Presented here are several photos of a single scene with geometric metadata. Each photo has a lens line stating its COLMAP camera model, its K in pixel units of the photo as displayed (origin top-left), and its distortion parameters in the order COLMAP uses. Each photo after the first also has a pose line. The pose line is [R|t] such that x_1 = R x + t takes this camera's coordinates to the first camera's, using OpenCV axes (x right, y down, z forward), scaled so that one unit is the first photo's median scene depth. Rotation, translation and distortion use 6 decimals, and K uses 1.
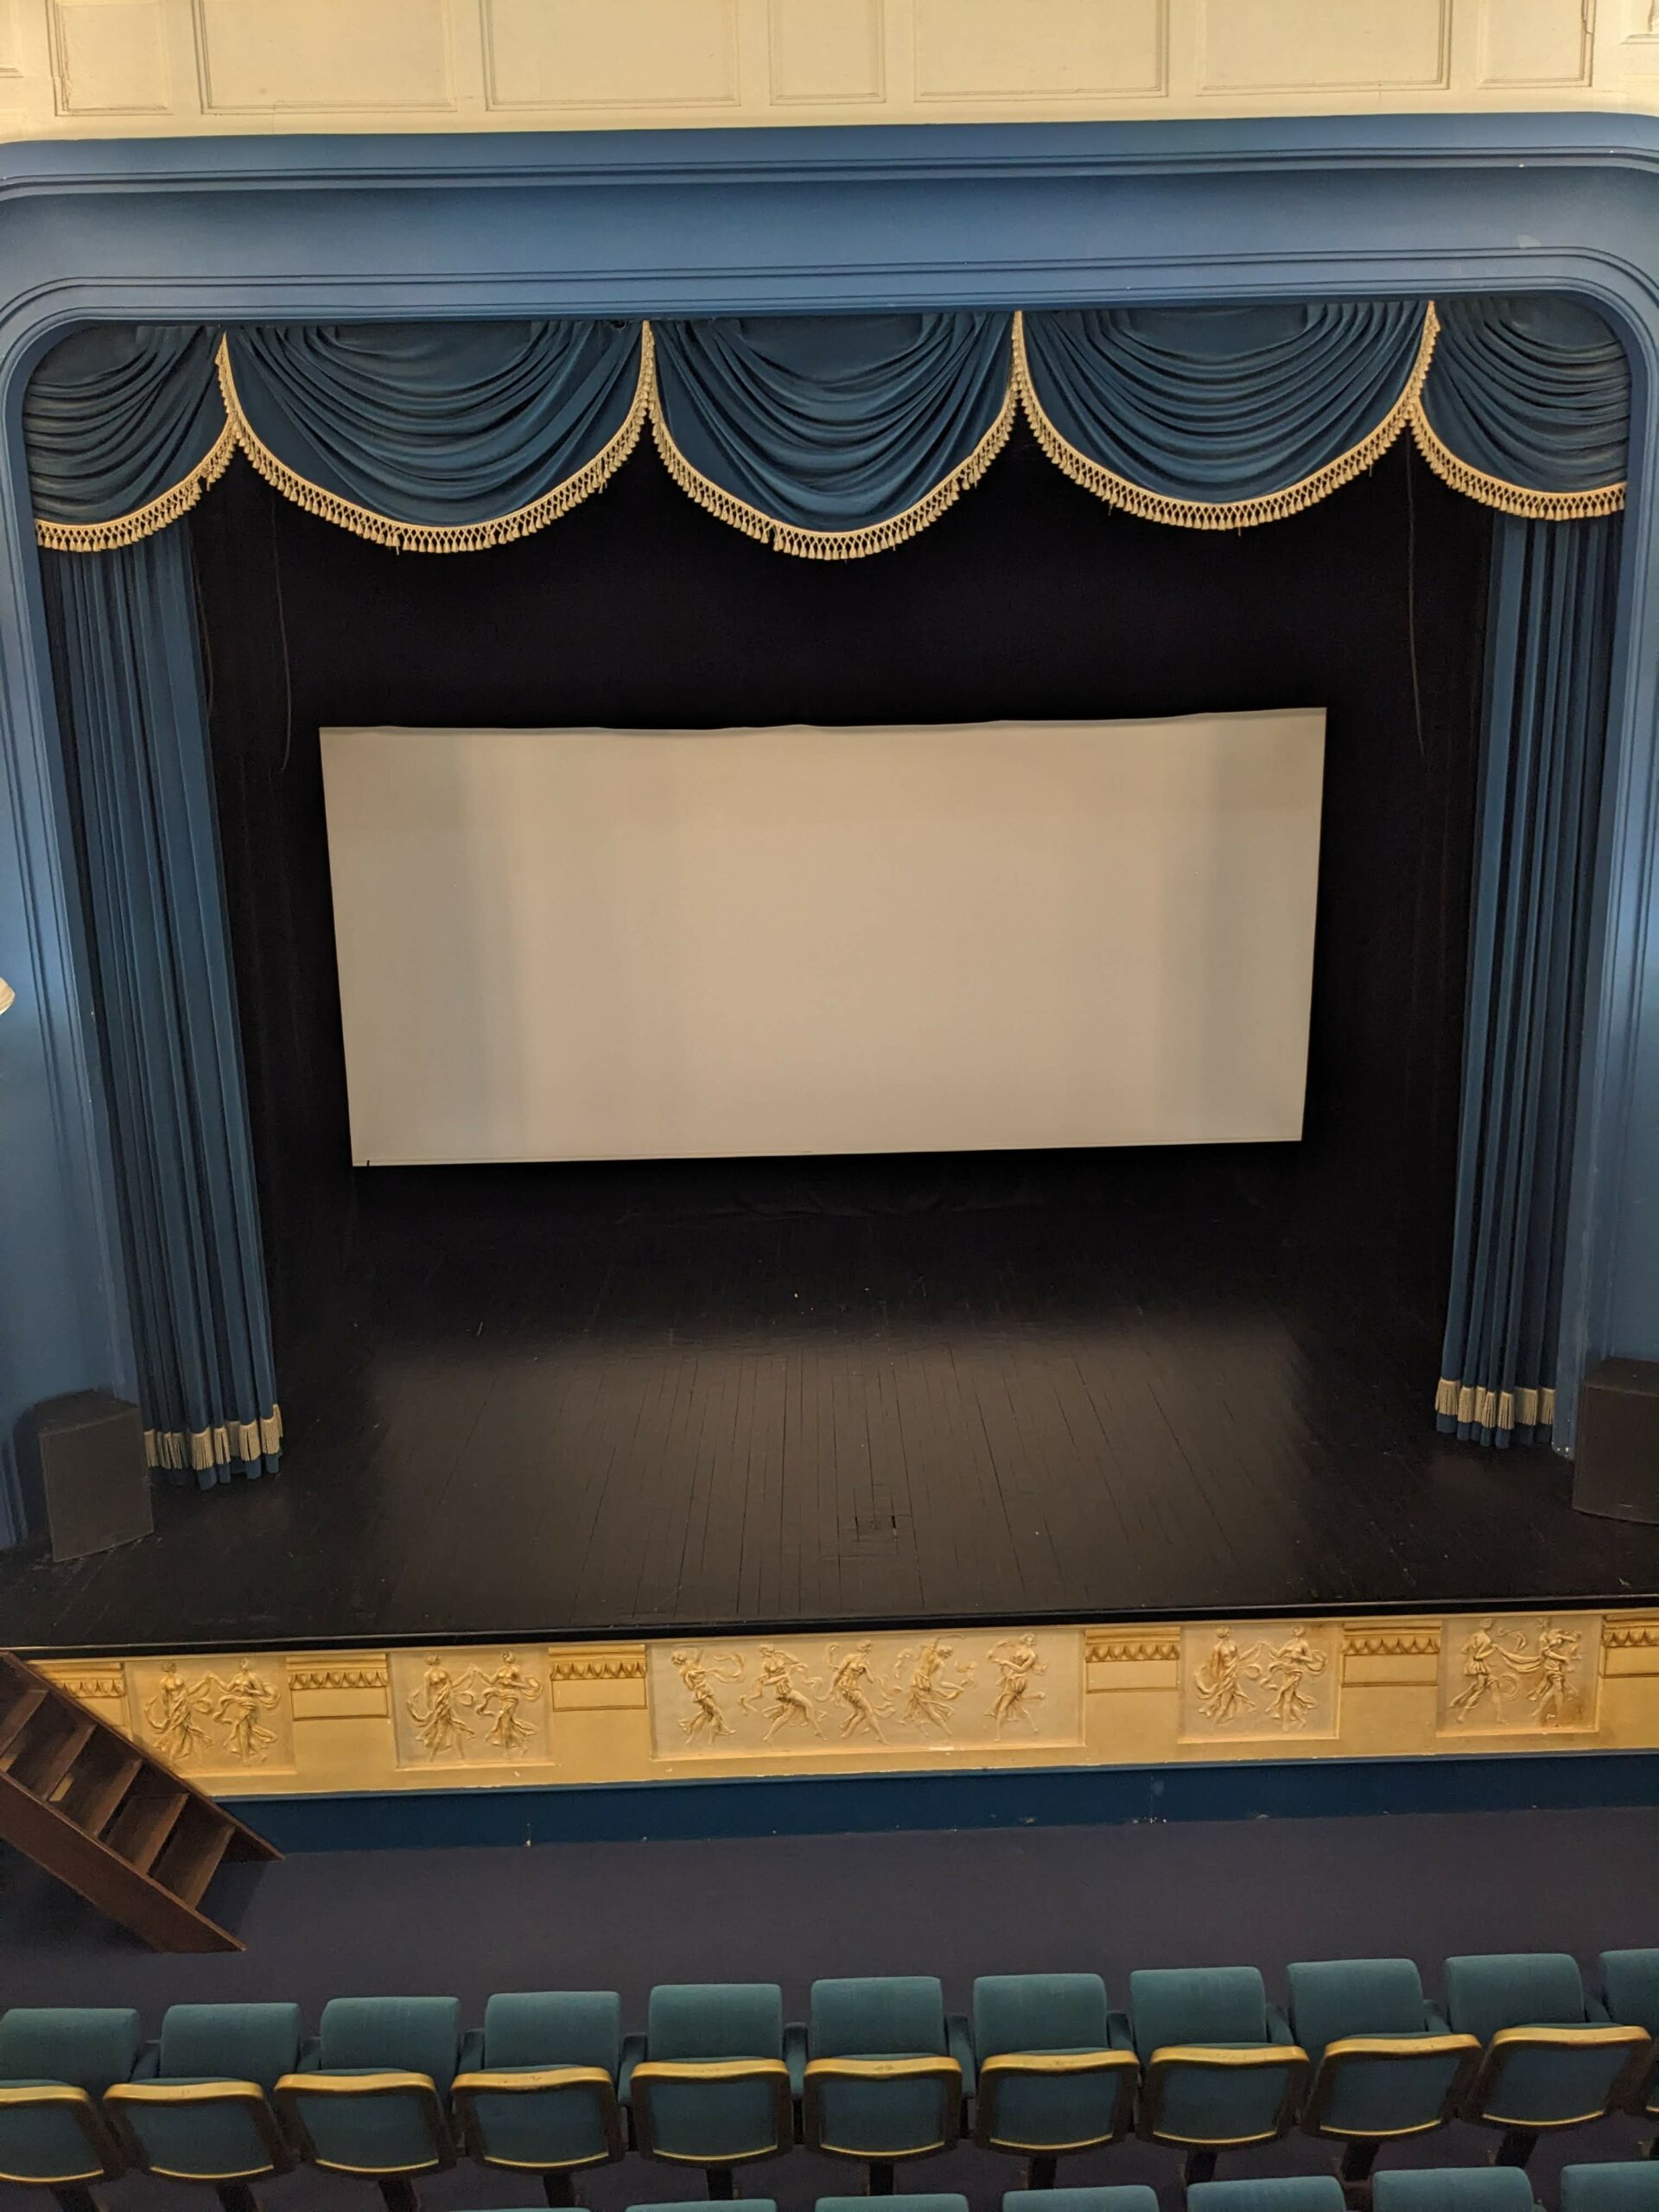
lens RADIAL K [[1755.9, 0, 838.8], [0, 1755.9, 1099.8], [0, 0, 1]] dist [0.062685, -0.086279]
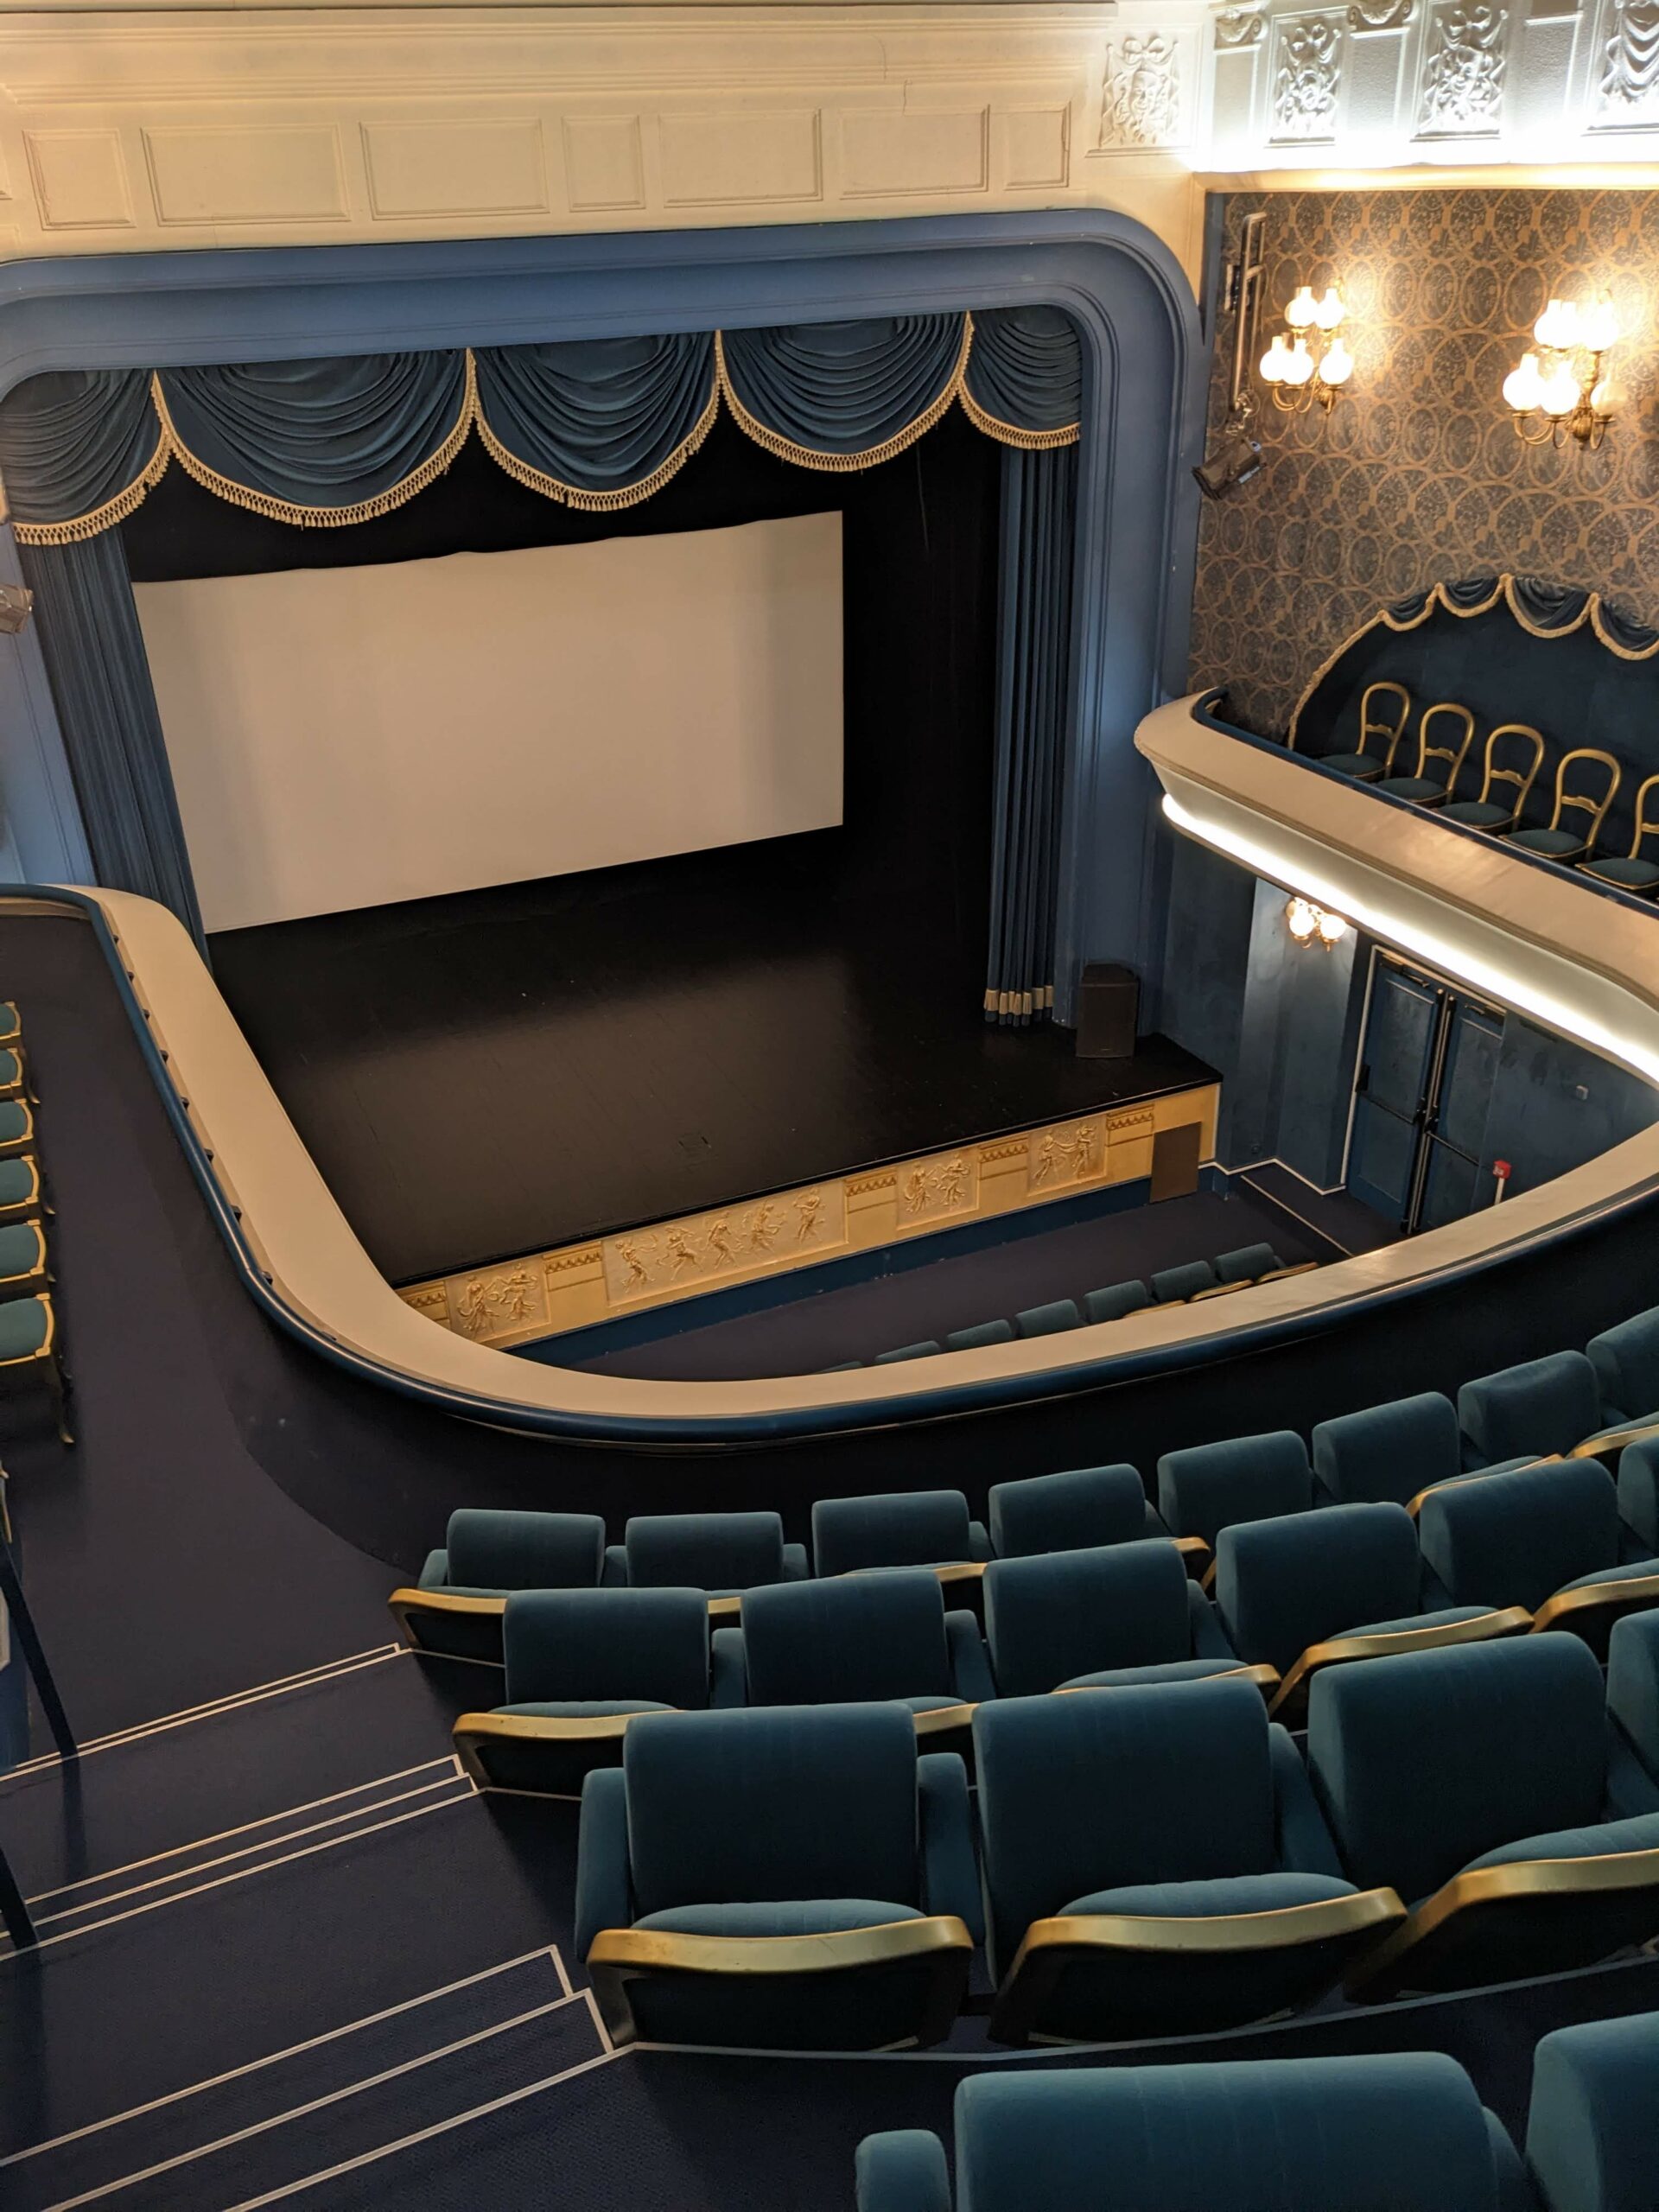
lens RADIAL K [[1768.5, 0, 788.2], [0, 1768.5, 1137.3], [0, 0, 1]] dist [0.060616, -0.077296]
pose [[0.924697, -0.189275, 0.330319, -0.450724], [0.097617, 0.956526, 0.274826, -0.204092], [-0.367977, -0.221886, 0.902973, -0.489845]]
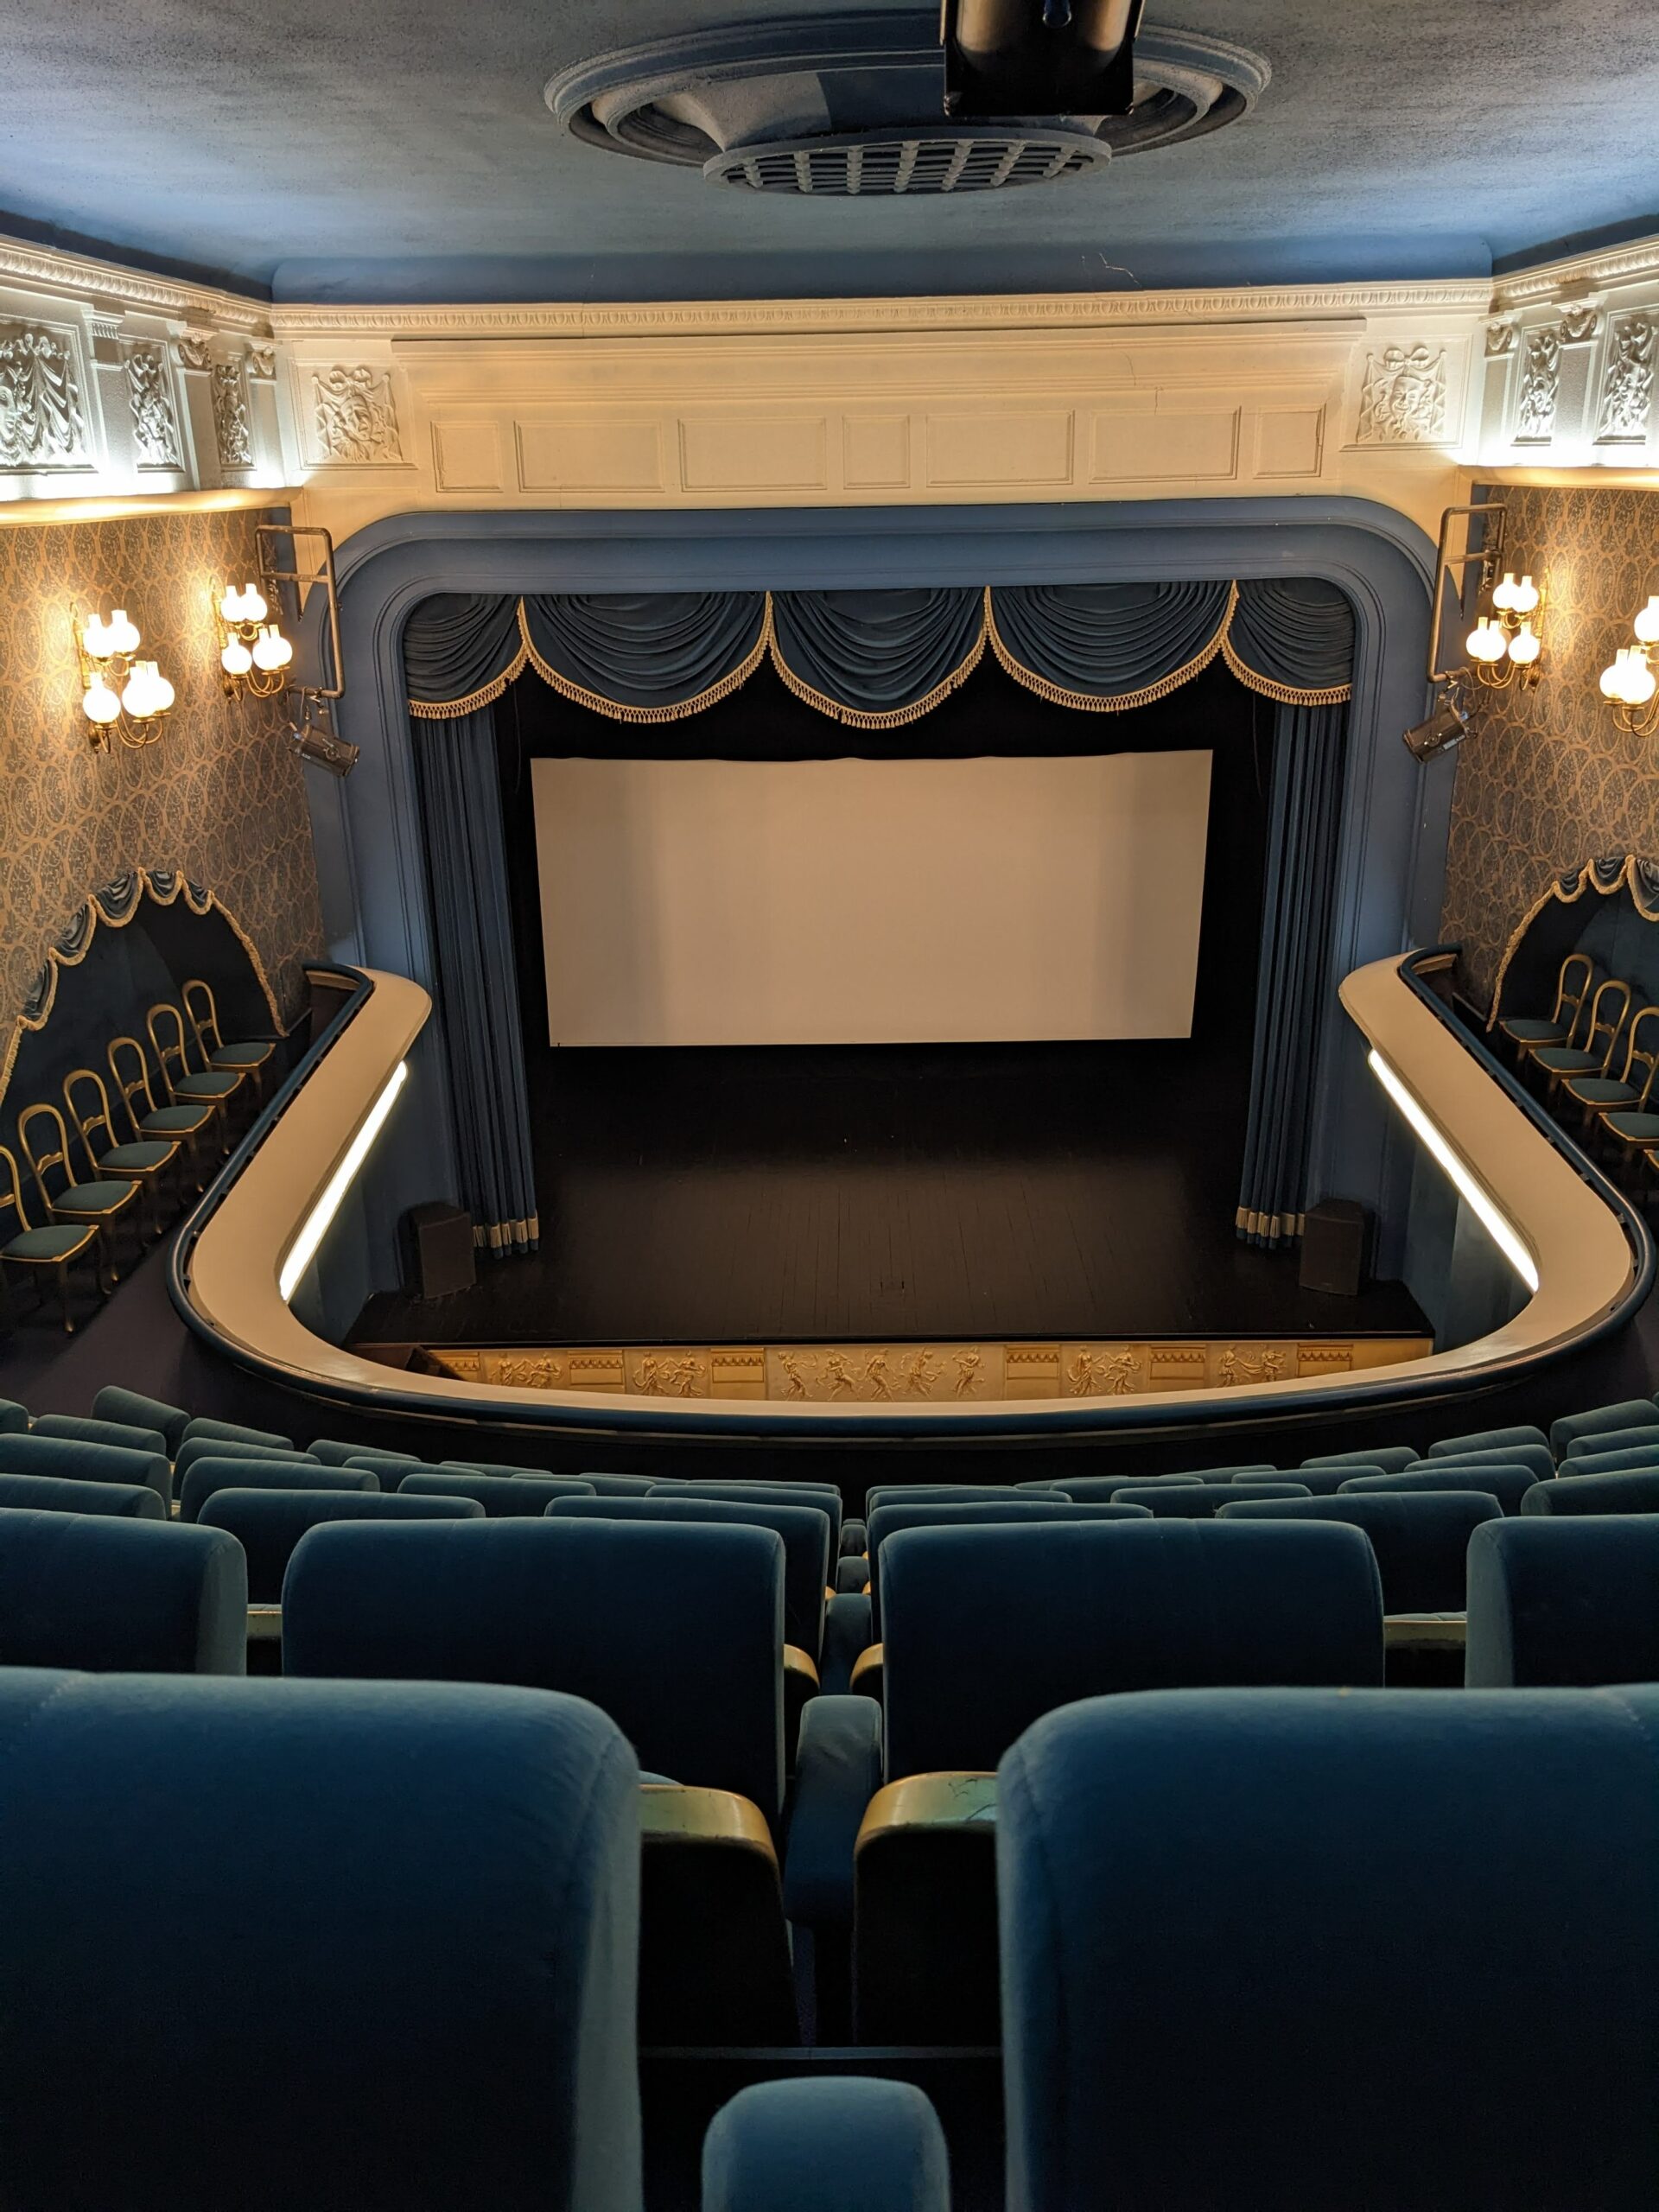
lens RADIAL K [[1774.9, 0, 829.5], [0, 1774.9, 1106.0], [0, 0, 1]] dist [0.072894, -0.081588]
pose [[0.999477, 0.015277, -0.028485, 0.006293], [-0.011494, 0.991642, 0.128509, -0.167821], [0.030210, -0.128115, 0.991299, -0.749571]]
